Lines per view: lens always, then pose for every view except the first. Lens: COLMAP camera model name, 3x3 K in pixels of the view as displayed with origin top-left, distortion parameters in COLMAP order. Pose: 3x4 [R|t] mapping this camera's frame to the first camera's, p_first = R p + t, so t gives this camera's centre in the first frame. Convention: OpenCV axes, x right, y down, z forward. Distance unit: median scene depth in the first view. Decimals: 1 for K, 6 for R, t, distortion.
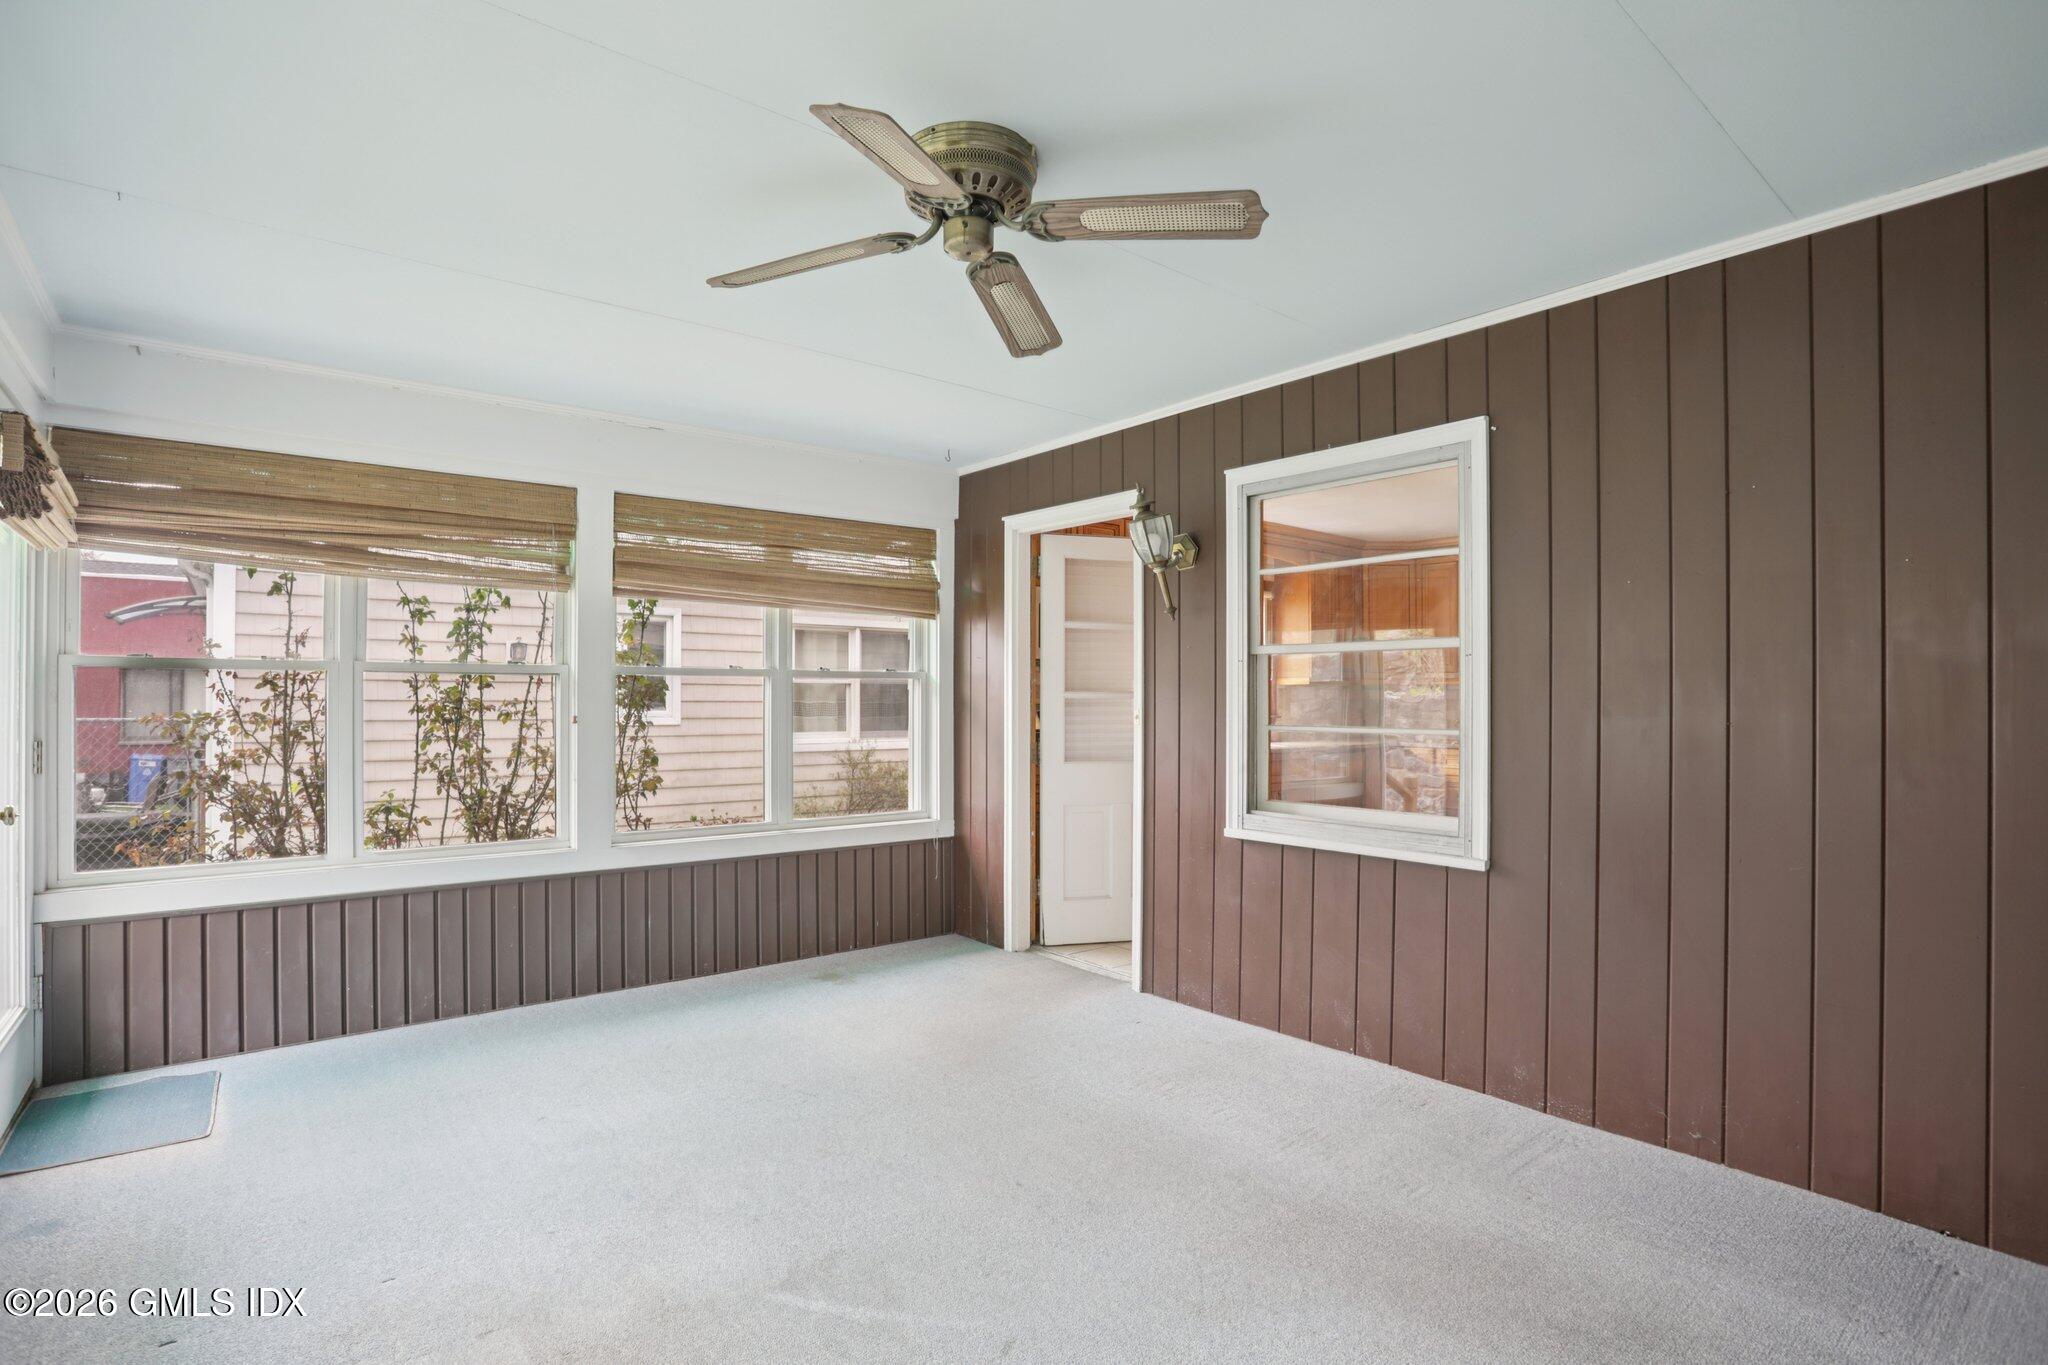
lens RADIAL K [[1012.9, 0, 1004.2], [0, 1012.9, 696.7], [0, 0, 1]] dist [-0.068828, 0.027816]
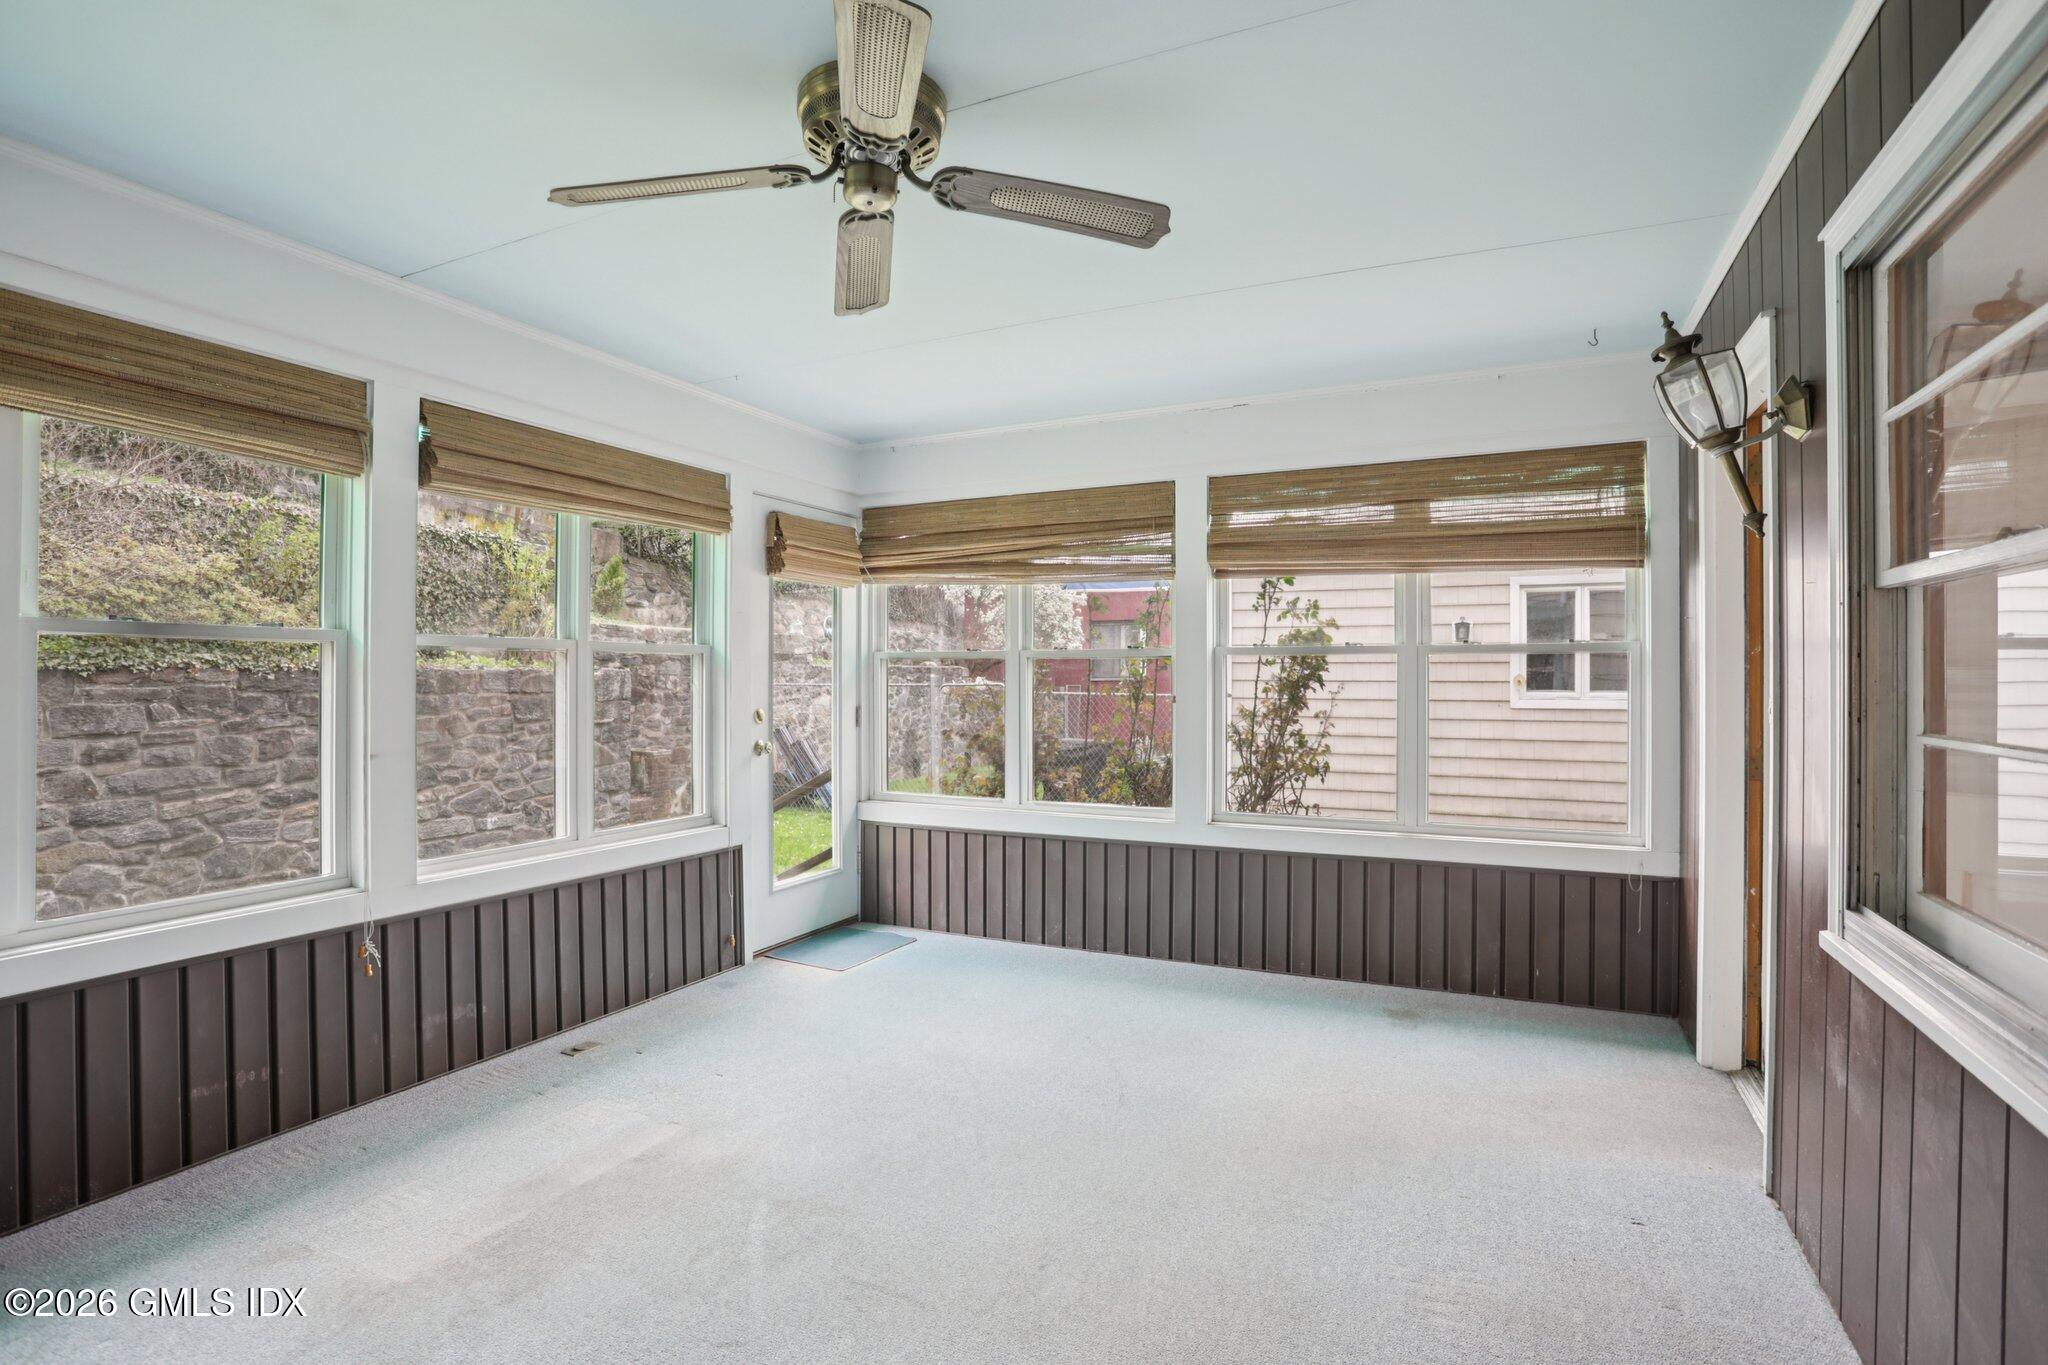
lens RADIAL K [[1012.9, 0, 1016.1], [0, 1012.9, 670.7], [0, 0, 1]] dist [-0.068828, 0.027816]
pose [[0.431935, -0.008970, -0.901860, 0.443148], [0.002749, 0.999959, -0.008629, 0.001655], [0.901901, 0.001248, 0.431942, 0.367343]]
